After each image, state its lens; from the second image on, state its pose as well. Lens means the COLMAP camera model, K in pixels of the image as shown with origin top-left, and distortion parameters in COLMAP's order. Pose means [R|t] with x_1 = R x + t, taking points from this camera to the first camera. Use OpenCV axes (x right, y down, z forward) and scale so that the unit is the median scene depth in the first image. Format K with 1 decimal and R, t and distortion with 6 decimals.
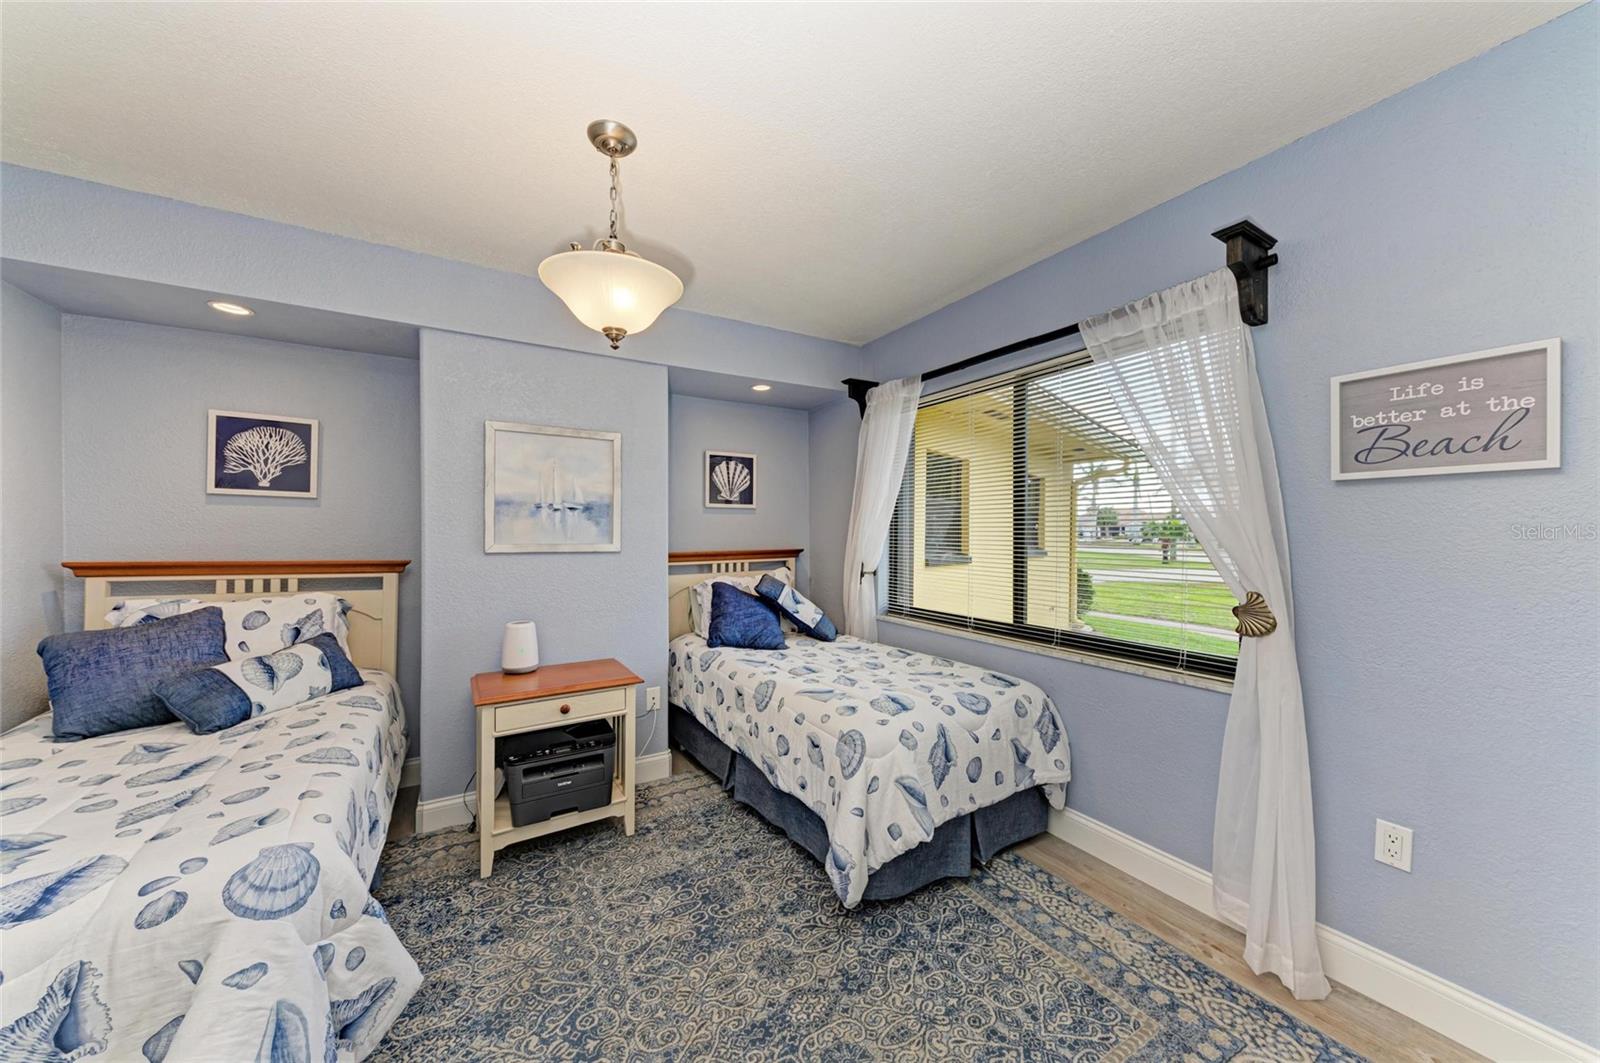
lens RADIAL K [[563.1, 0, 811.1], [0, 563.1, 538.1], [0, 0, 1]] dist [-0.000024, 0.000106]
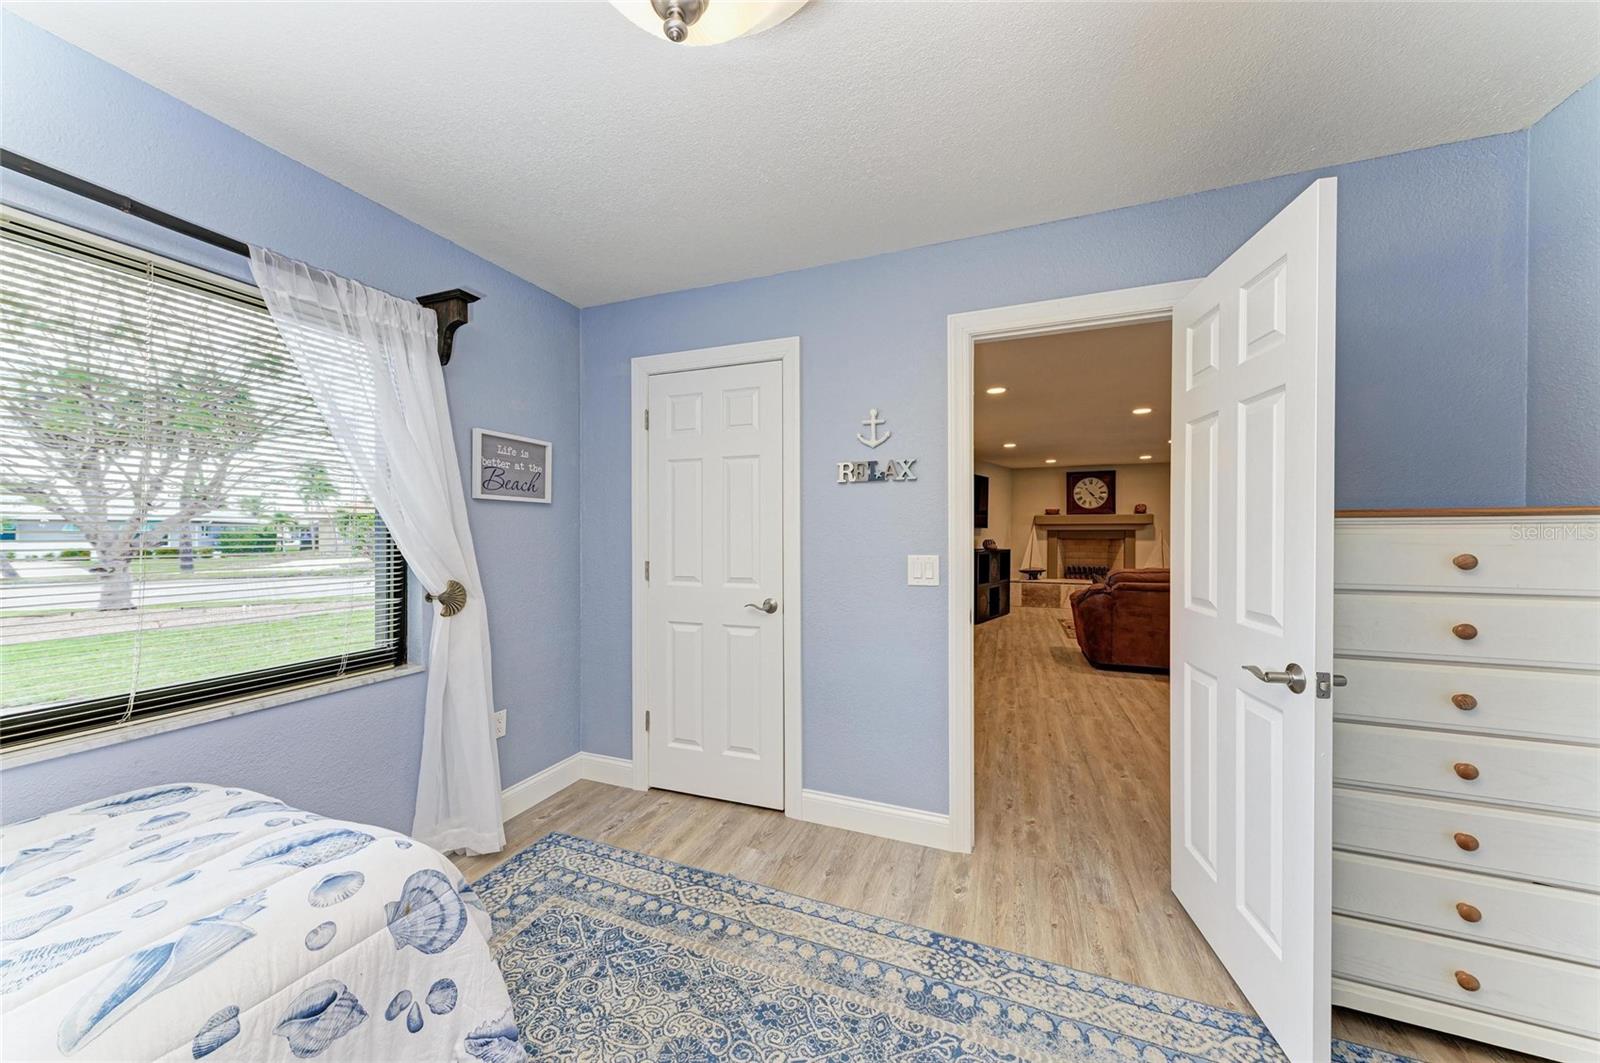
lens RADIAL K [[522.8, 0, 804.7], [0, 522.8, 528.3], [0, 0, 1]] dist [0.002410, 0.000024]
pose [[-0.597266, 0.002215, 0.802040, -0.730835], [-0.000285, 0.999996, -0.002975, -0.021581], [-0.802043, -0.002005, -0.597263, 1.218044]]
